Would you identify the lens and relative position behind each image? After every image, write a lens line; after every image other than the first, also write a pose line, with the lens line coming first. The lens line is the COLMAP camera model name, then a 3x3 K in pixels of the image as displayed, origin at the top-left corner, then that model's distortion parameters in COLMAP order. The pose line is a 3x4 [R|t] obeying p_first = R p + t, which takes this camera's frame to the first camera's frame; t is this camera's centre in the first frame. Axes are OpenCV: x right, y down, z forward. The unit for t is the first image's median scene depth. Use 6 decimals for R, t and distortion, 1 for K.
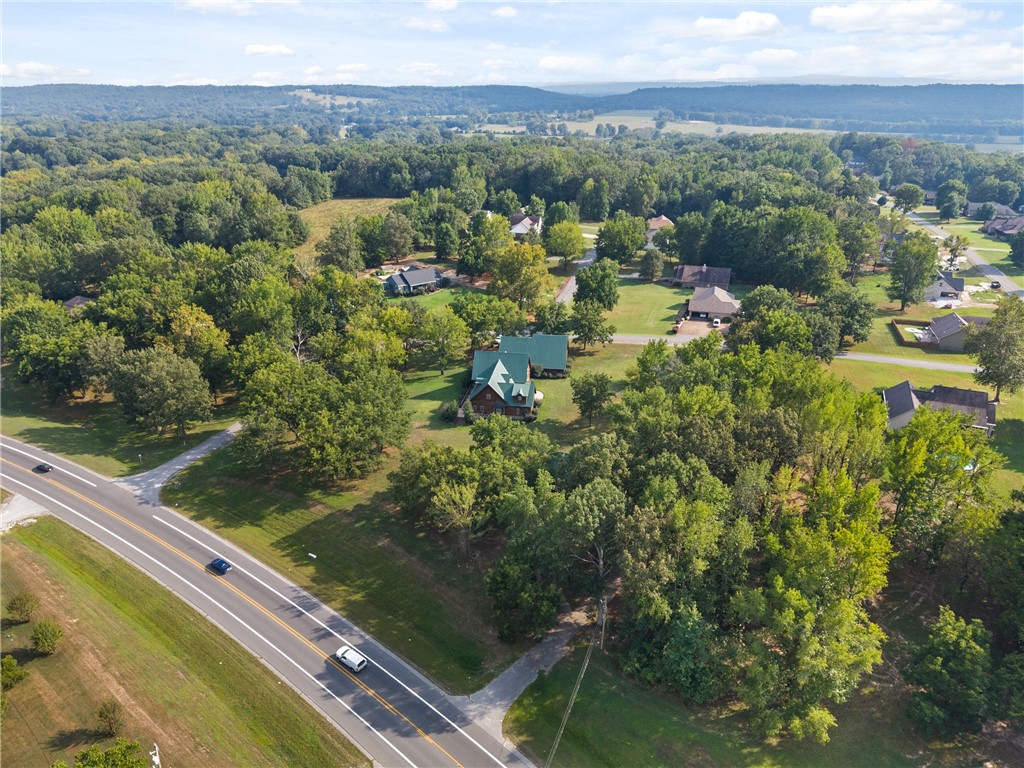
lens RADIAL K [[683.5, 0, 510.0], [0, 683.5, 385.9], [0, 0, 1]] dist [0.006598, -0.001760]
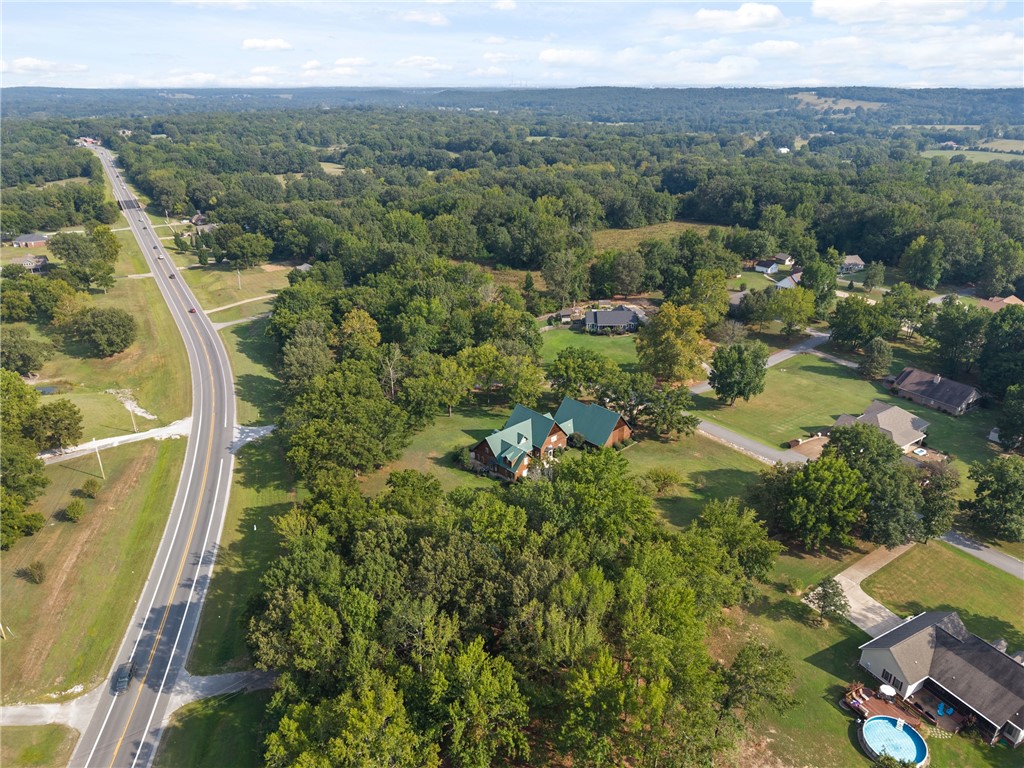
lens RADIAL K [[683.5, 0, 514.3], [0, 683.5, 381.6], [0, 0, 1]] dist [0.006598, -0.001760]
pose [[0.784366, 0.246163, -0.569362, 0.710488], [-0.248853, 0.965658, 0.074676, -0.218228], [0.568192, 0.083114, 0.818688, 0.197809]]
